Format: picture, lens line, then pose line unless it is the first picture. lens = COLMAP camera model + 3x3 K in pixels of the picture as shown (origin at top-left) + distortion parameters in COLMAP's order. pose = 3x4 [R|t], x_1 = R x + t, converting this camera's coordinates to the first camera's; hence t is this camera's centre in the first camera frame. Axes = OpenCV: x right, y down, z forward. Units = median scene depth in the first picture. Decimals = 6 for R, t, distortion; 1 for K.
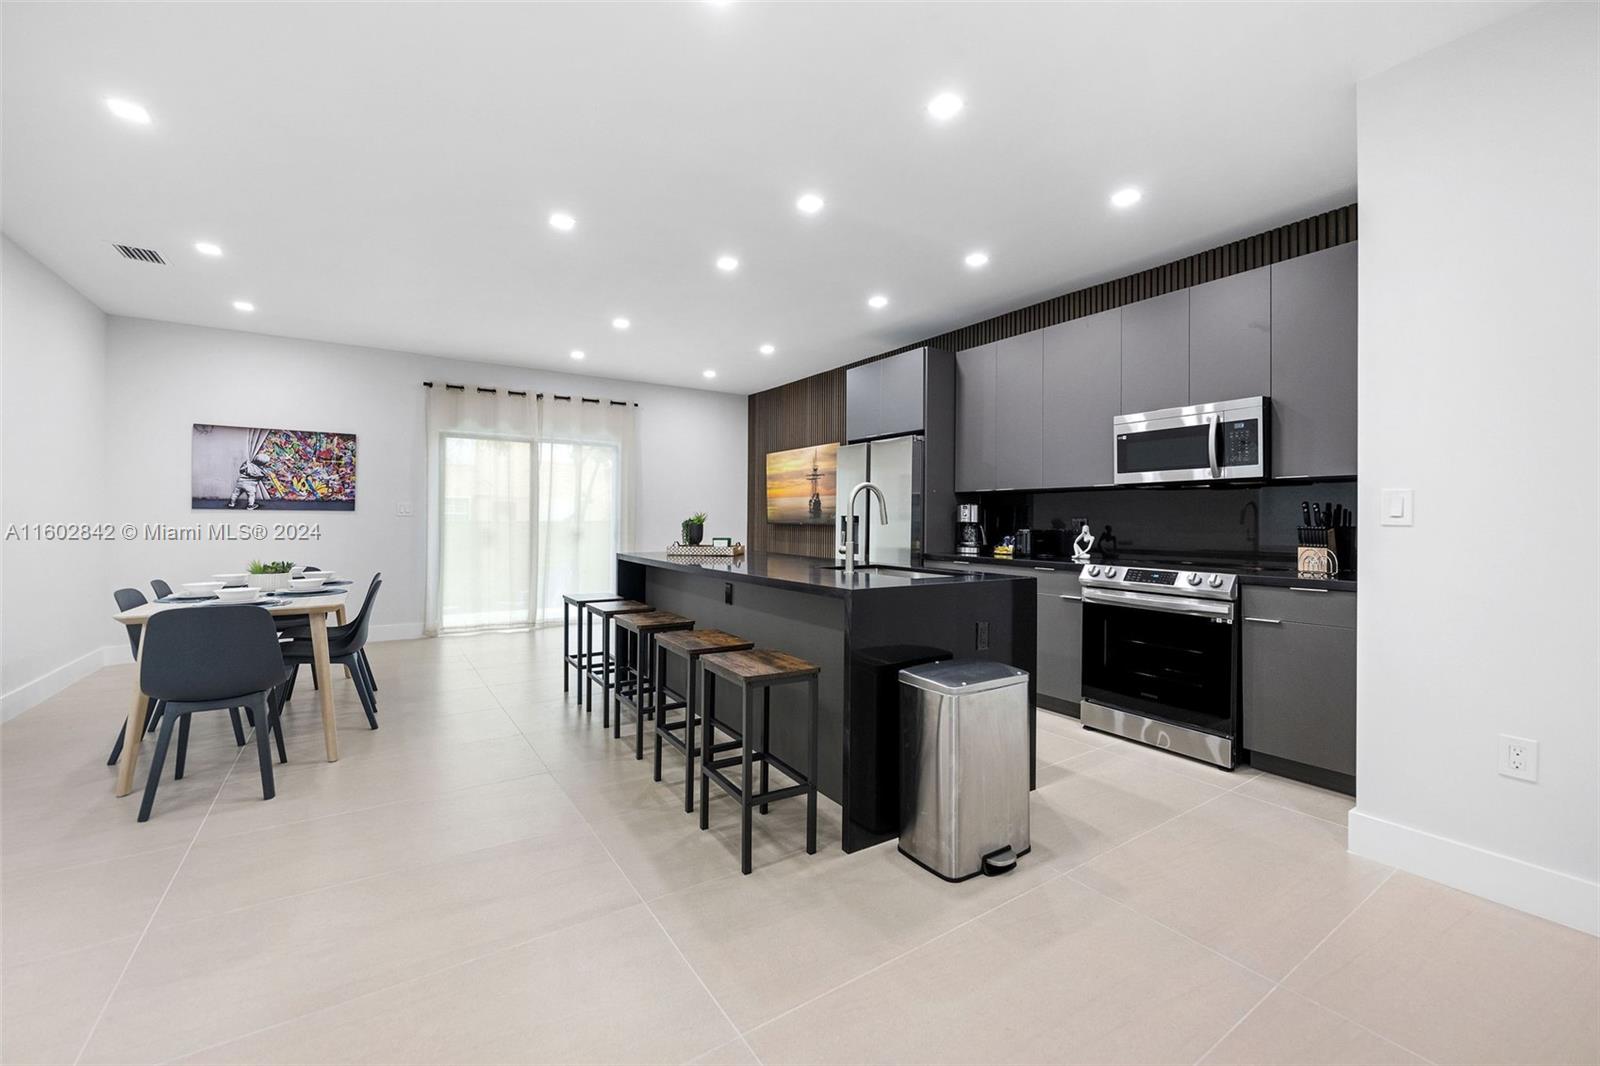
lens RADIAL K [[651.8, 0, 793.5], [0, 651.8, 512.7], [0, 0, 1]] dist [-0.000217, 0.001169]
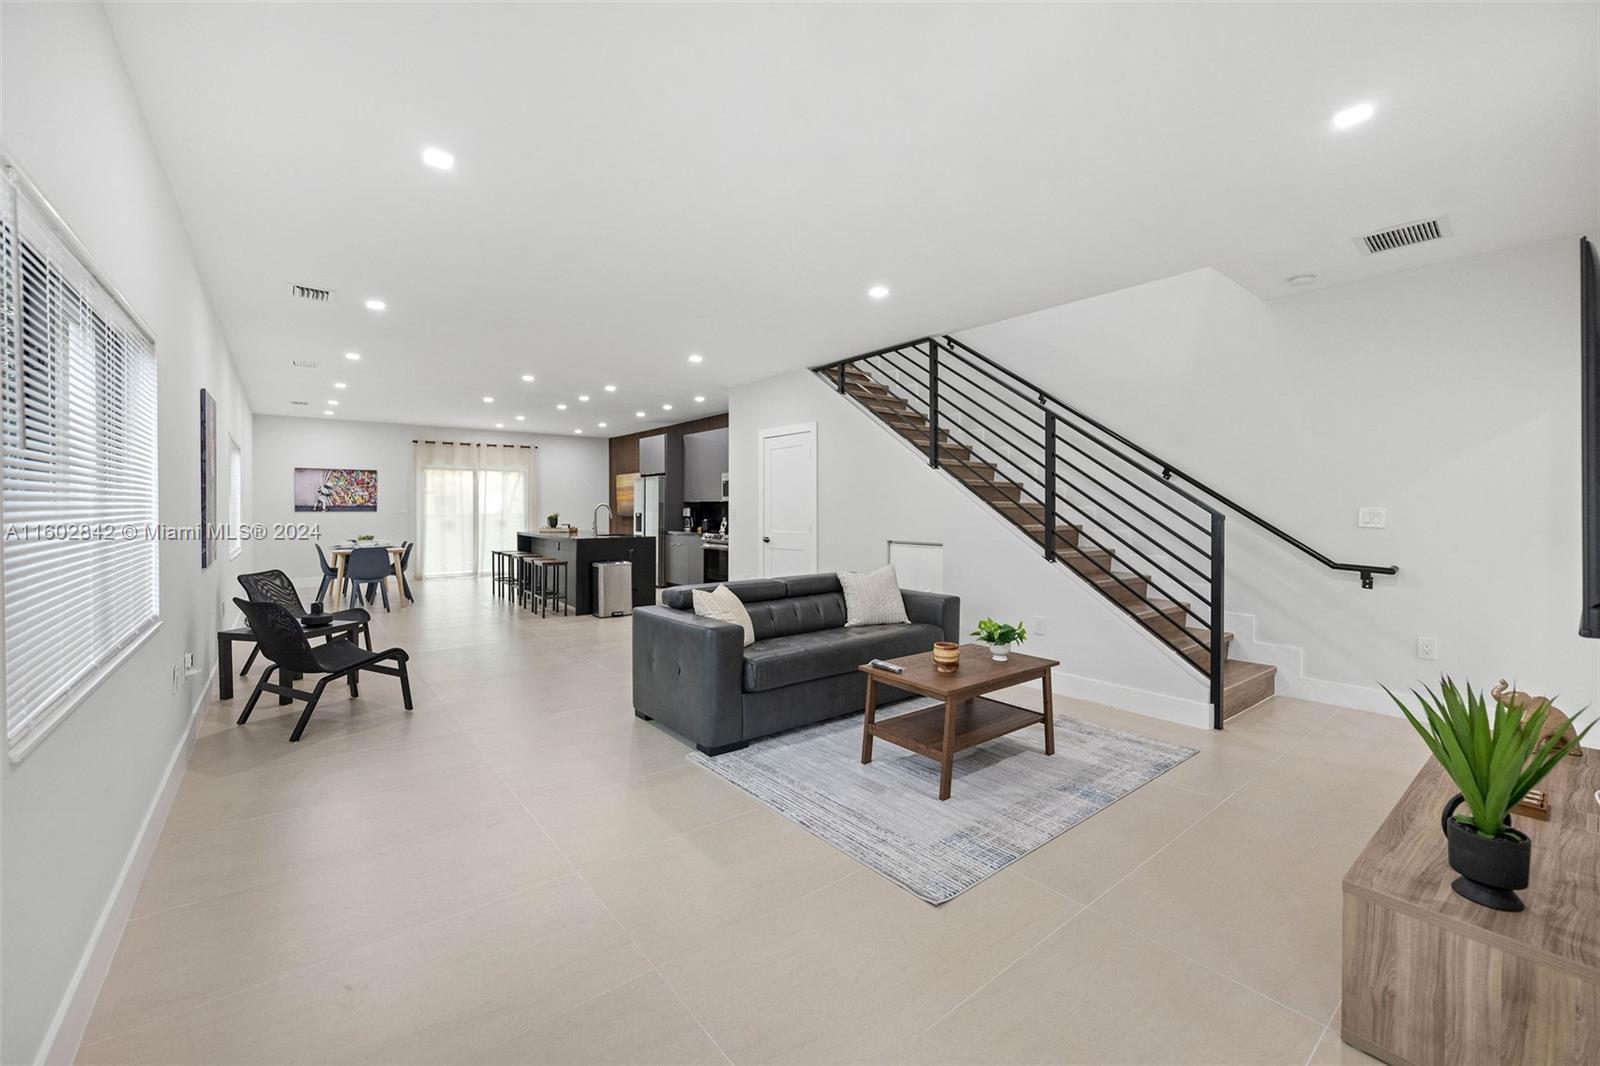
lens RADIAL K [[651.8, 0, 789.6], [0, 651.8, 510.3], [0, 0, 1]] dist [-0.000217, 0.001169]
pose [[0.996929, -0.006164, 0.078069, 0.382609], [0.004940, 0.999862, 0.015869, -0.032059], [-0.078156, -0.015435, 0.996822, -1.016142]]
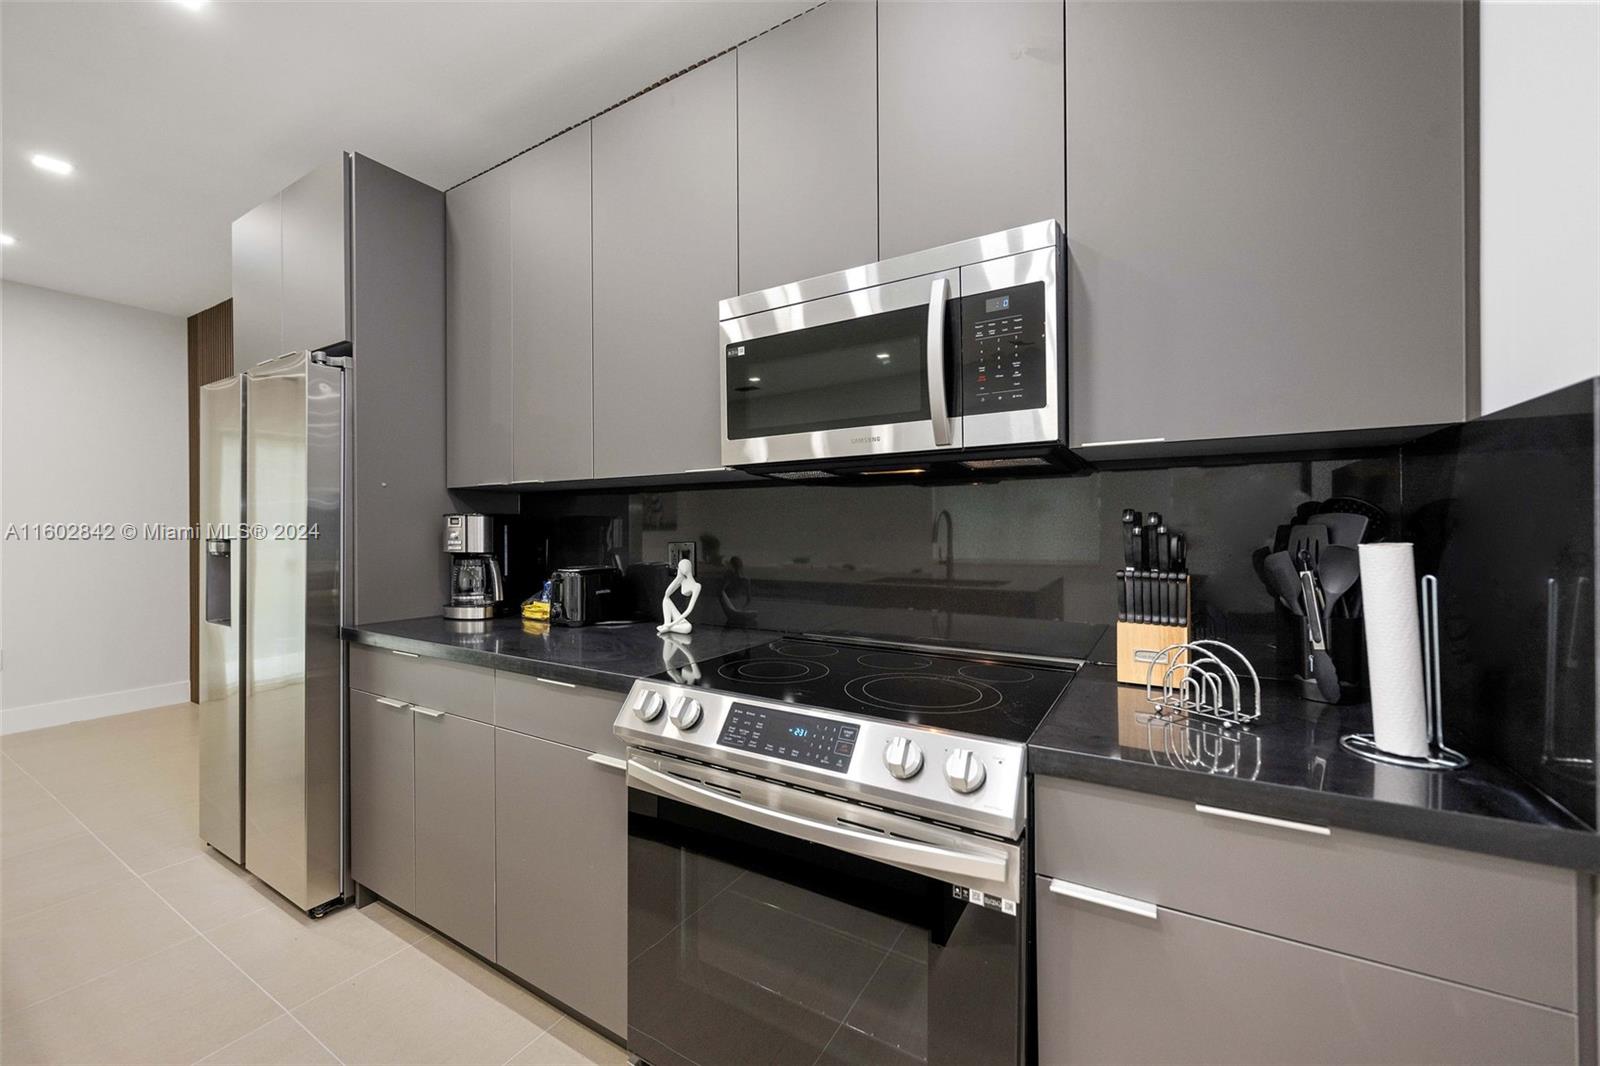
lens RADIAL K [[651.8, 0, 786.3], [0, 651.8, 526.3], [0, 0, 1]] dist [-0.000217, 0.001169]
pose [[0.911358, -0.012236, 0.411433, 0.247975], [0.007513, 0.999886, 0.013096, -0.007312], [-0.411547, -0.008844, 0.911346, 0.419942]]
